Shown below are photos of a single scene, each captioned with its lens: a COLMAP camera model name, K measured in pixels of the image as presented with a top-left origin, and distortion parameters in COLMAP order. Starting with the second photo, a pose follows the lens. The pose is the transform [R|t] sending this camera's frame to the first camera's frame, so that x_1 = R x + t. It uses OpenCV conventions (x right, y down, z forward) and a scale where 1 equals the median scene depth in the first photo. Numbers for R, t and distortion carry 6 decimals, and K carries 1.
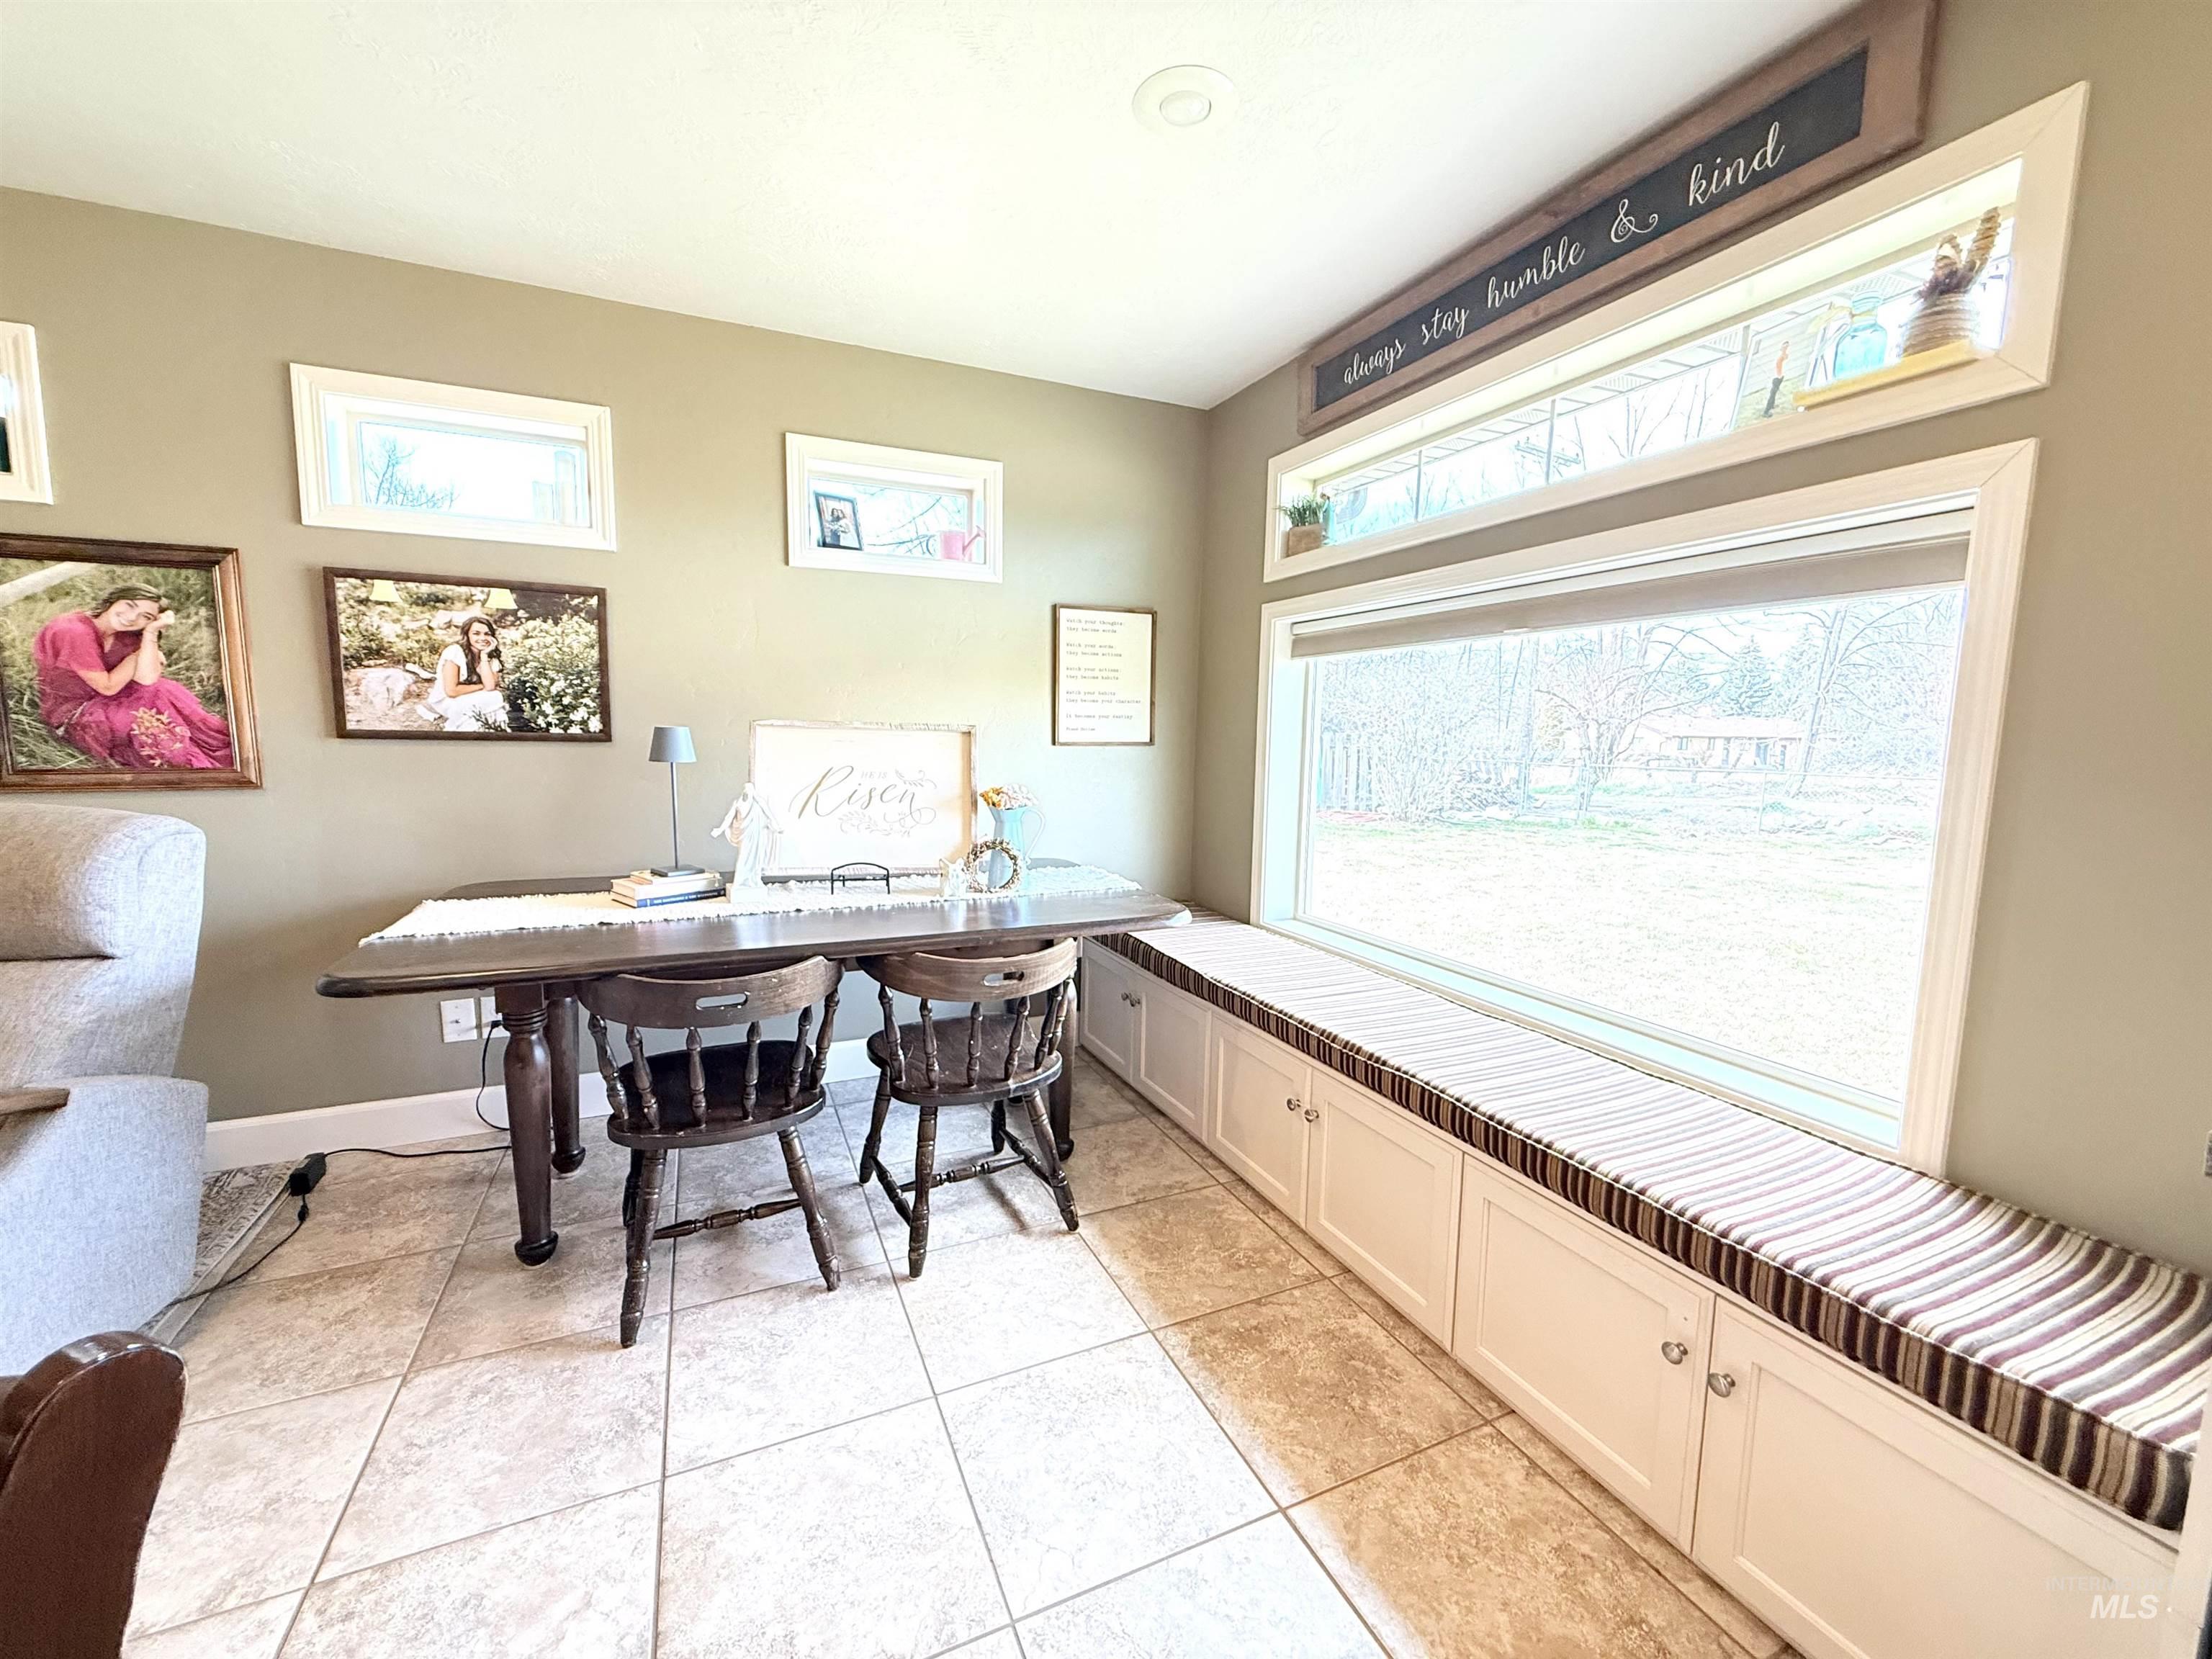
lens RADIAL K [[883.7, 0, 1105.7], [0, 883.7, 826.6], [0, 0, 1]] dist [-0.001356, 0.000740]
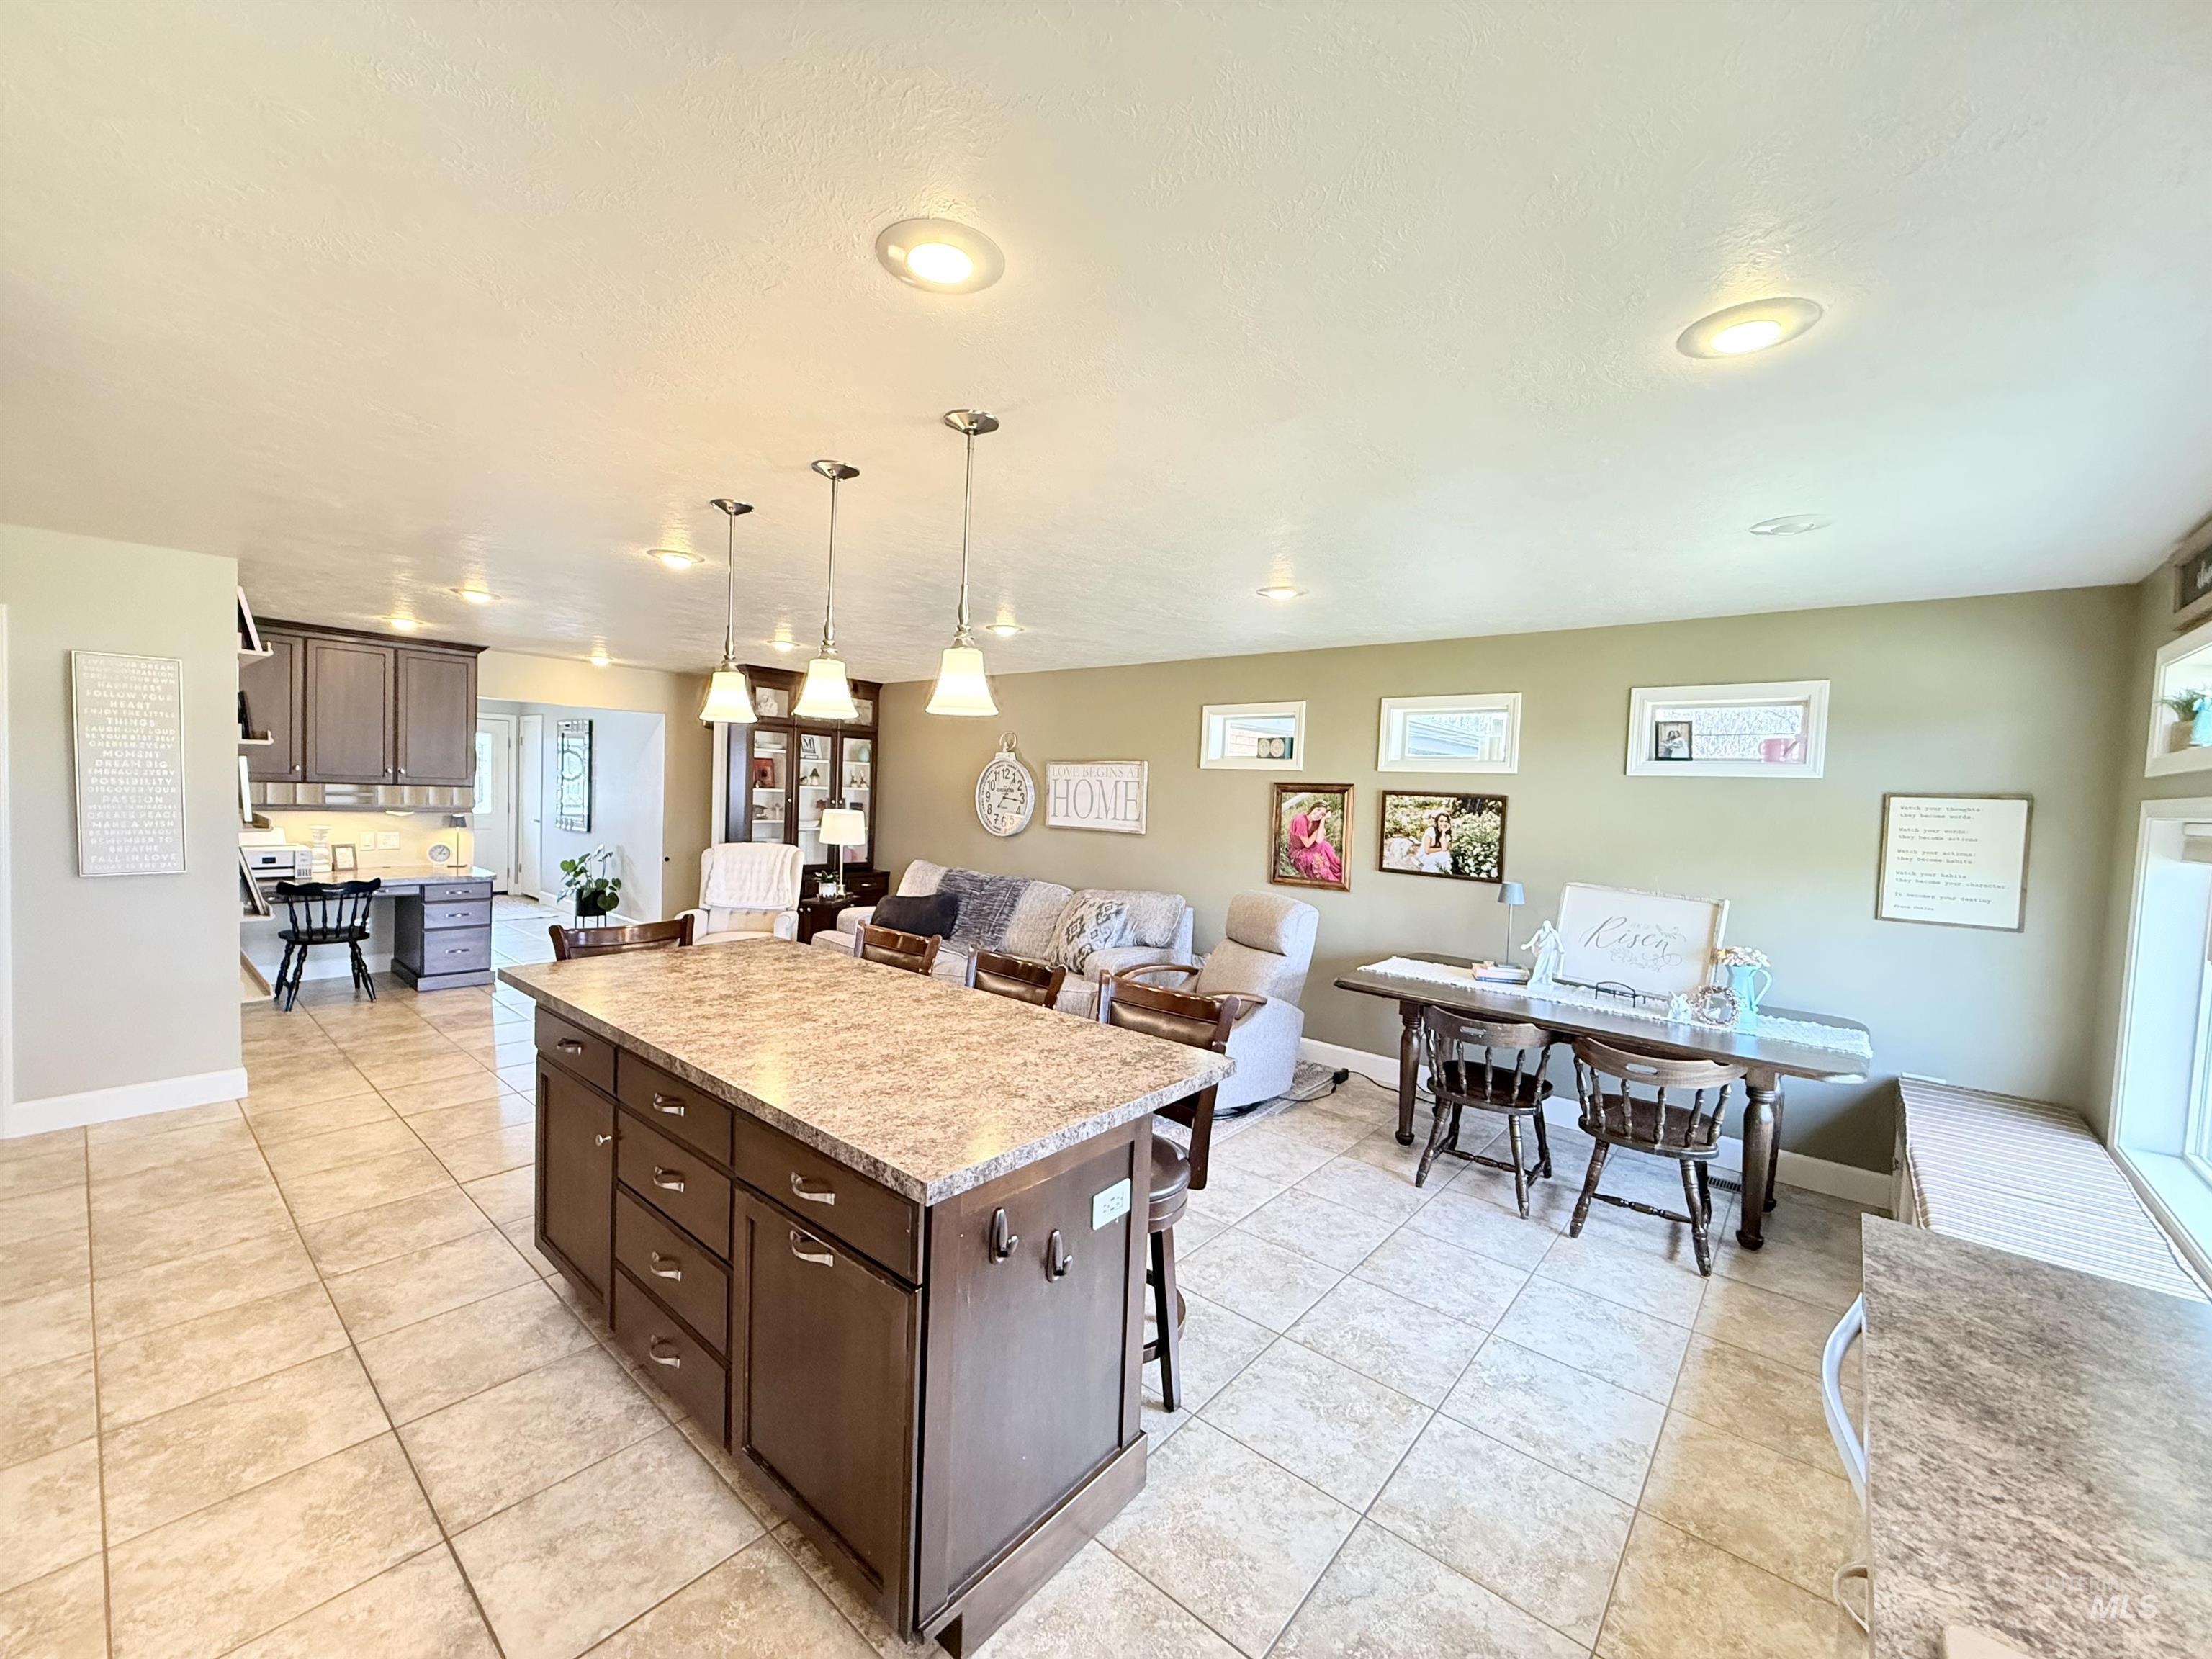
lens RADIAL K [[883.7, 0, 1086.3], [0, 883.7, 829.5], [0, 0, 1]] dist [-0.001356, 0.000740]
pose [[0.411530, 0.043466, -0.910359, 0.731200], [-0.130860, 0.991330, -0.011824, -0.084408], [0.901953, 0.123995, 0.413650, -0.487069]]
